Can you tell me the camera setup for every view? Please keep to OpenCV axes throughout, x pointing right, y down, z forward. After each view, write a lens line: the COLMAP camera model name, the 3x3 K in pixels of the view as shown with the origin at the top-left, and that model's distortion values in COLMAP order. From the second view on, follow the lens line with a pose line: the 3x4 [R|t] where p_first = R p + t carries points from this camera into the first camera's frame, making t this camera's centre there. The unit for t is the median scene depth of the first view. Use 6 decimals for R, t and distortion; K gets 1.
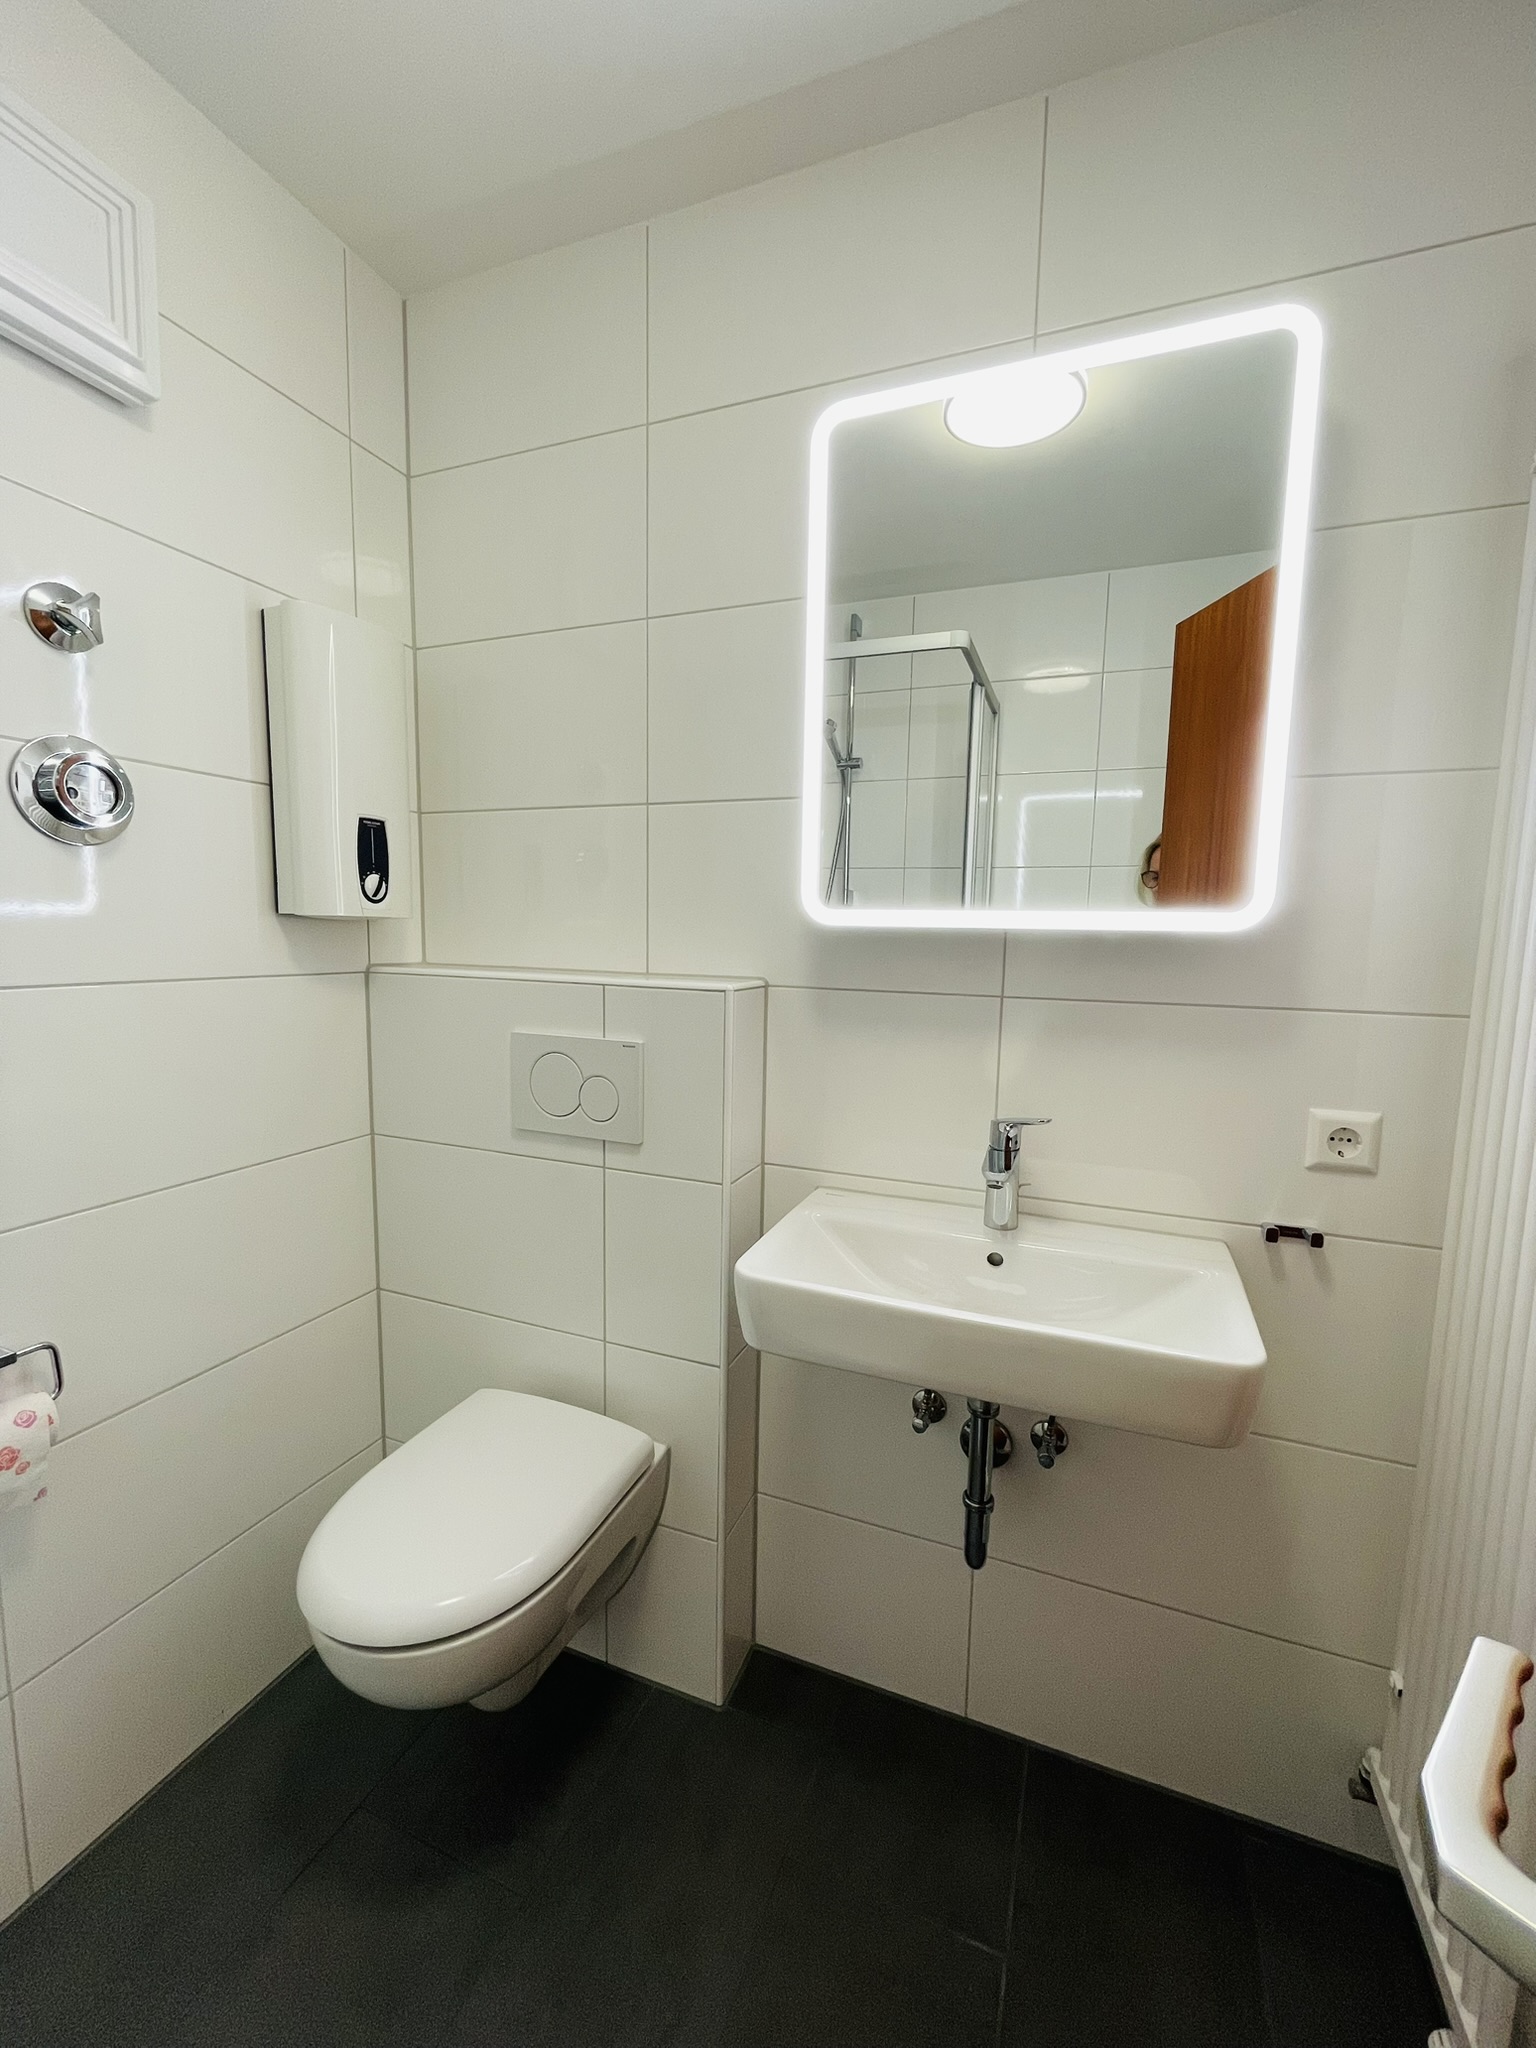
lens RADIAL K [[836.8, 0, 767.7], [0, 836.8, 1028.0], [0, 0, 1]] dist [-0.002288, 0.000281]
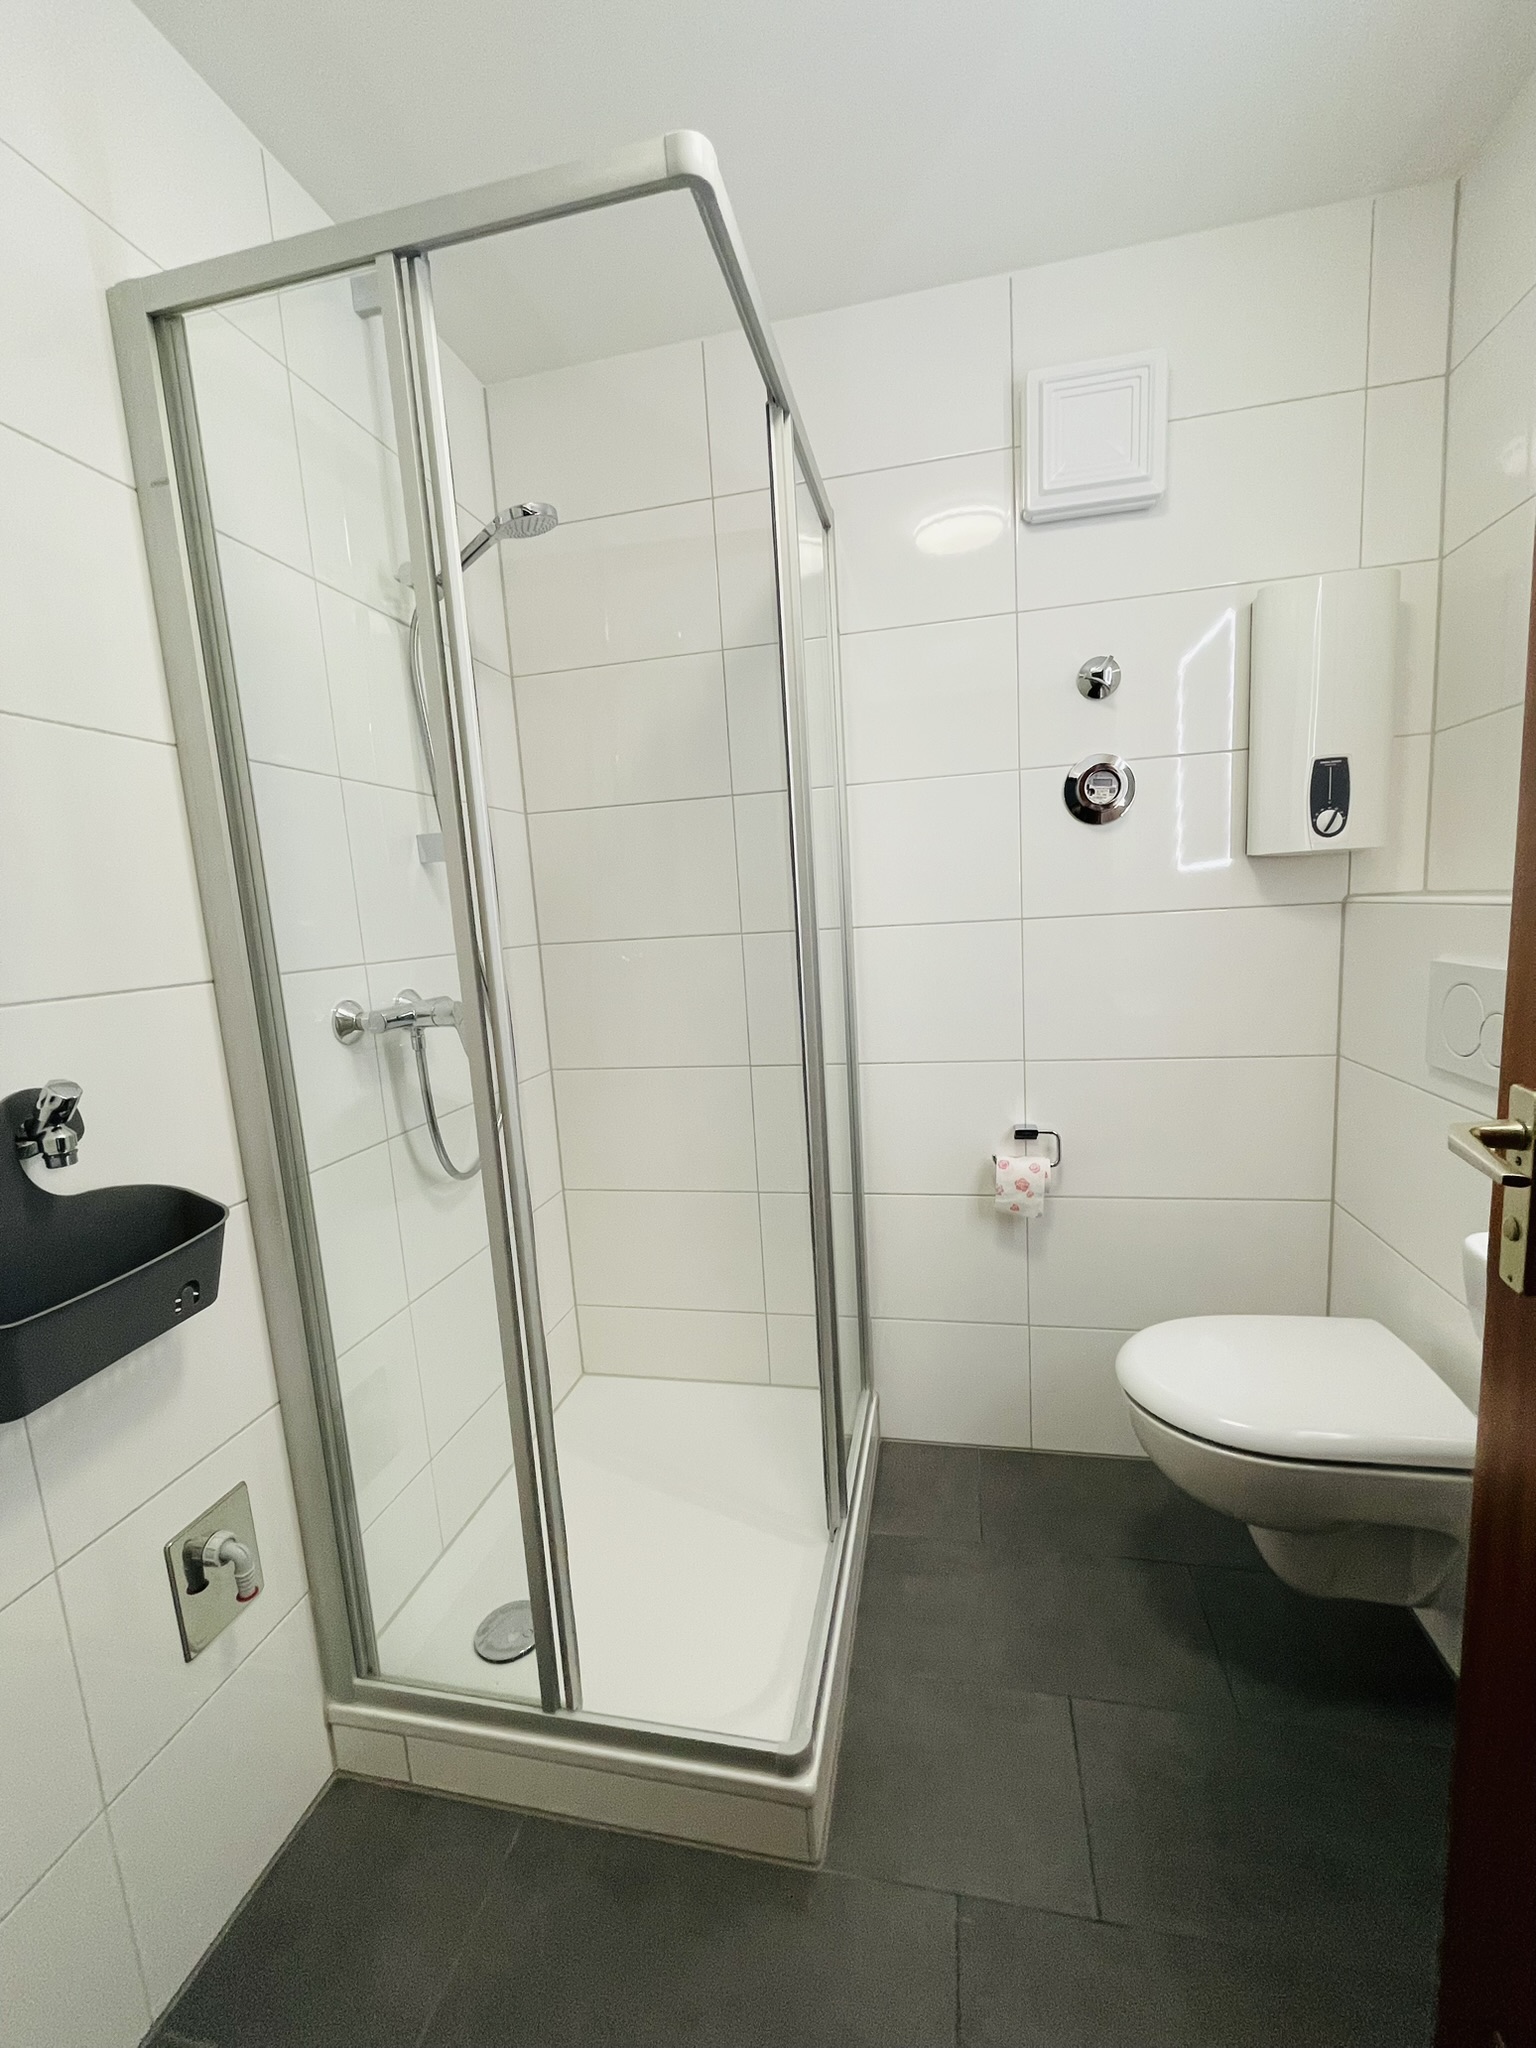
lens RADIAL K [[836.8, 0, 769.7], [0, 836.8, 1029.6], [0, 0, 1]] dist [-0.002288, 0.000281]
pose [[0.158675, 0.108801, -0.981318, 0.506171], [-0.050648, 0.993498, 0.101962, 0.024778], [0.986031, 0.033523, 0.163154, 0.121608]]
